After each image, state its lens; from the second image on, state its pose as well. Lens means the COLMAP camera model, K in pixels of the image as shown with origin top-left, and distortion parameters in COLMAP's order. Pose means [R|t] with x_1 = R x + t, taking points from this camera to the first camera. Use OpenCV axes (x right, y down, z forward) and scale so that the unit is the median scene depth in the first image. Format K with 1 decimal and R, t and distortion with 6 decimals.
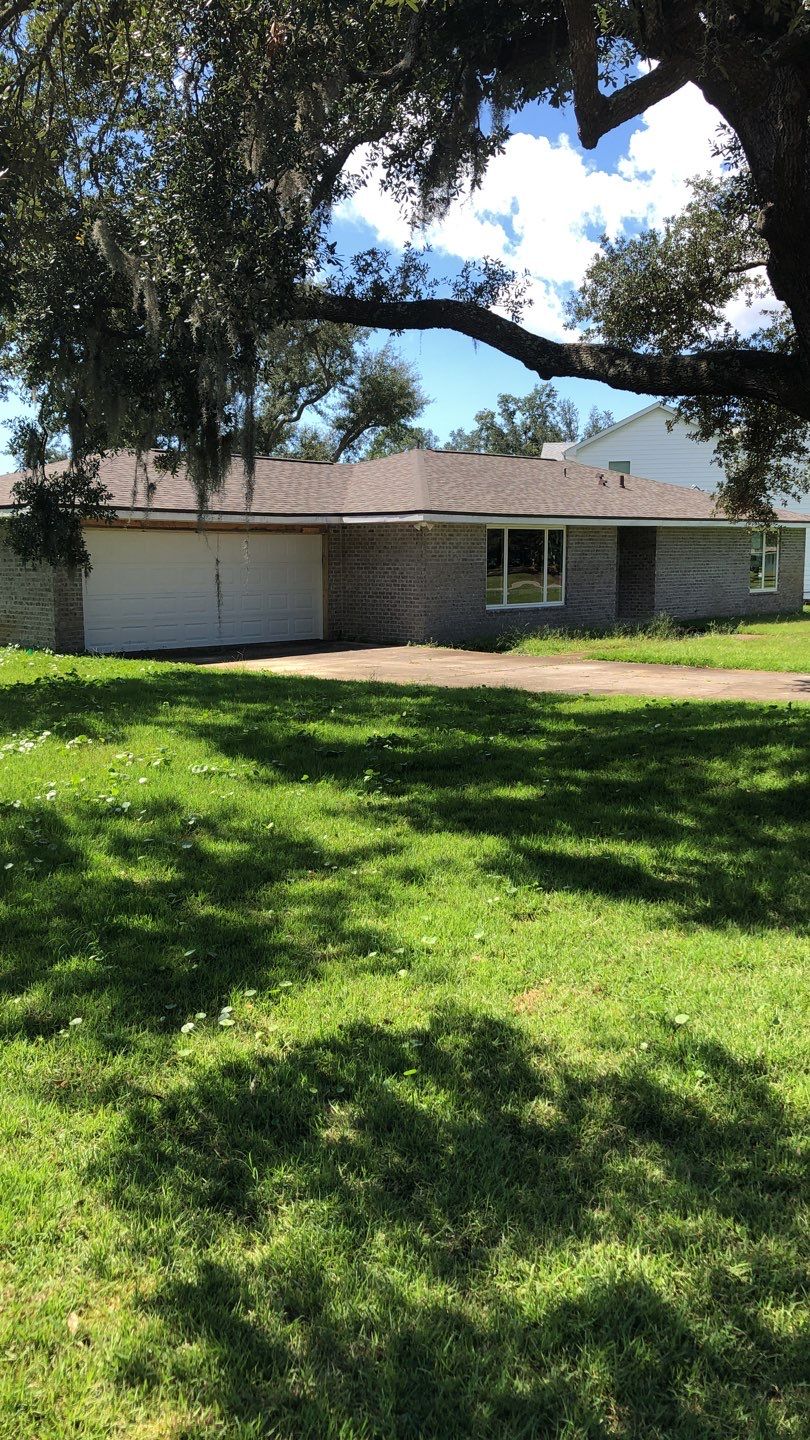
lens RADIAL K [[1210.5, 0, 399.2], [0, 1210.5, 699.1], [0, 0, 1]] dist [0.060939, -0.046720]
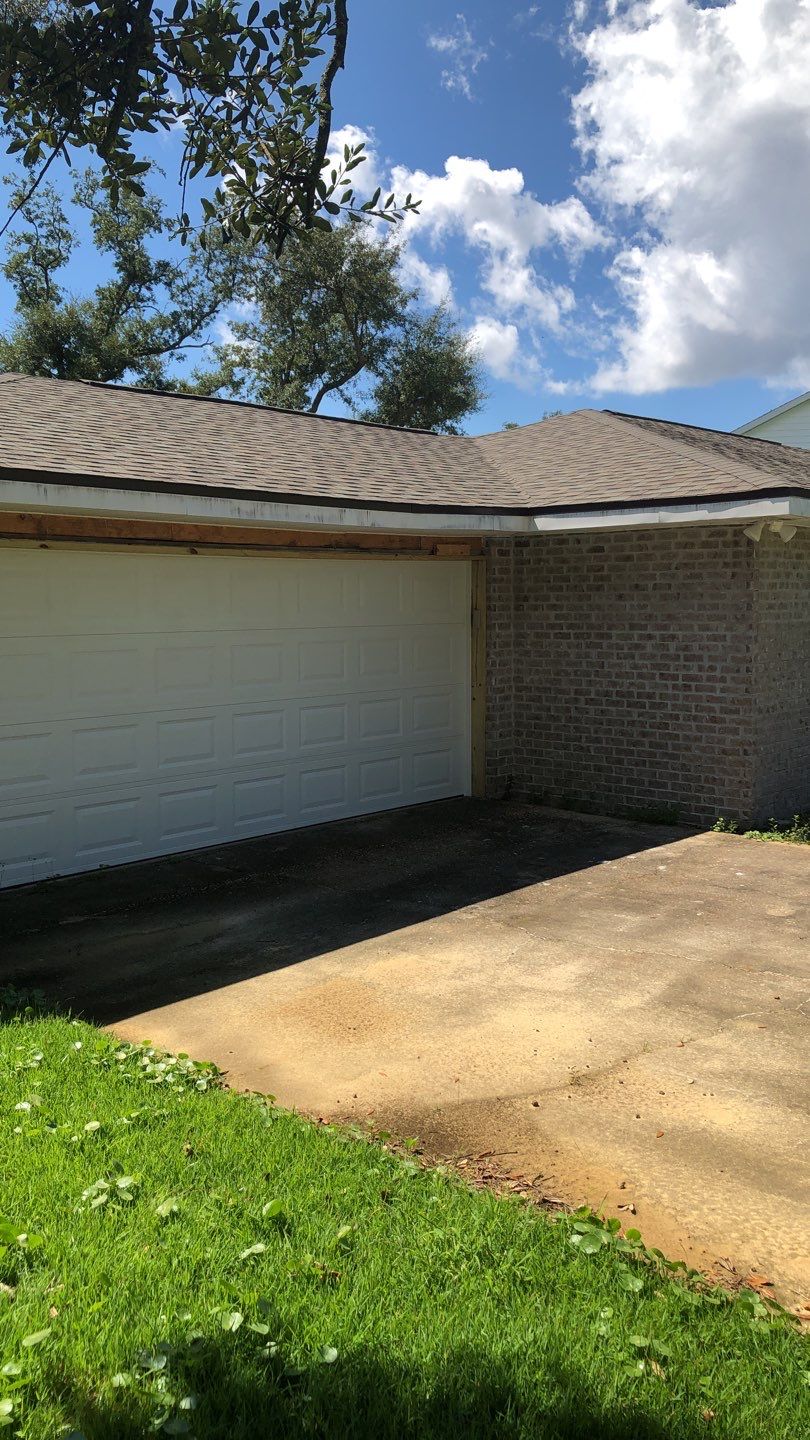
lens RADIAL K [[1210.5, 0, 399.2], [0, 1210.5, 699.1], [0, 0, 1]] dist [0.060939, -0.046720]
pose [[0.999535, -0.011949, 0.028040, -0.102756], [0.013026, 0.999172, -0.038554, -0.068603], [-0.027556, 0.038901, 0.998863, 0.560856]]
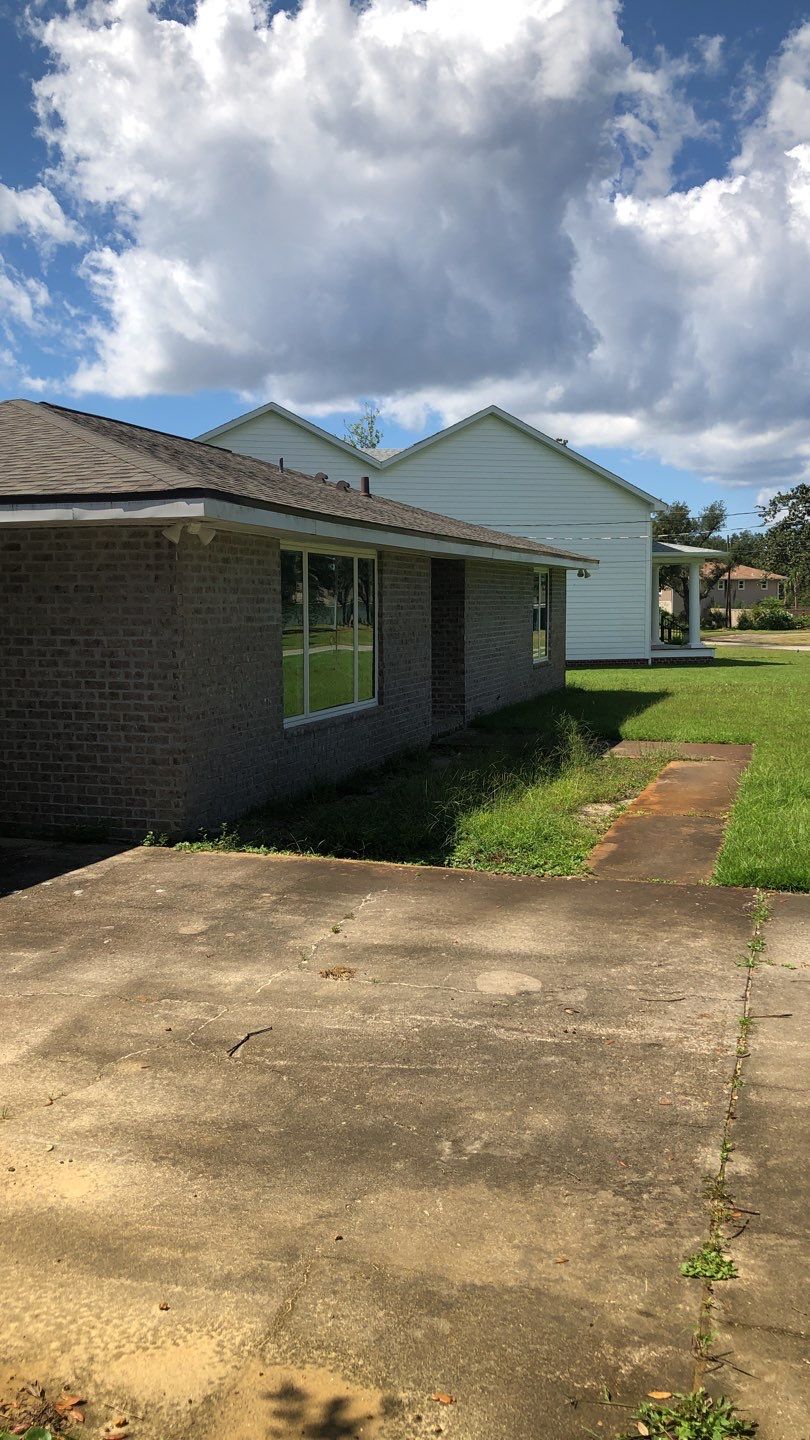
lens RADIAL K [[1210.5, 0, 399.2], [0, 1210.5, 699.1], [0, 0, 1]] dist [0.060939, -0.046720]
pose [[0.903266, -0.038652, 0.427336, -0.078858], [0.056024, 0.998033, -0.028148, -0.069875], [-0.425407, 0.049366, 0.903655, 0.577078]]
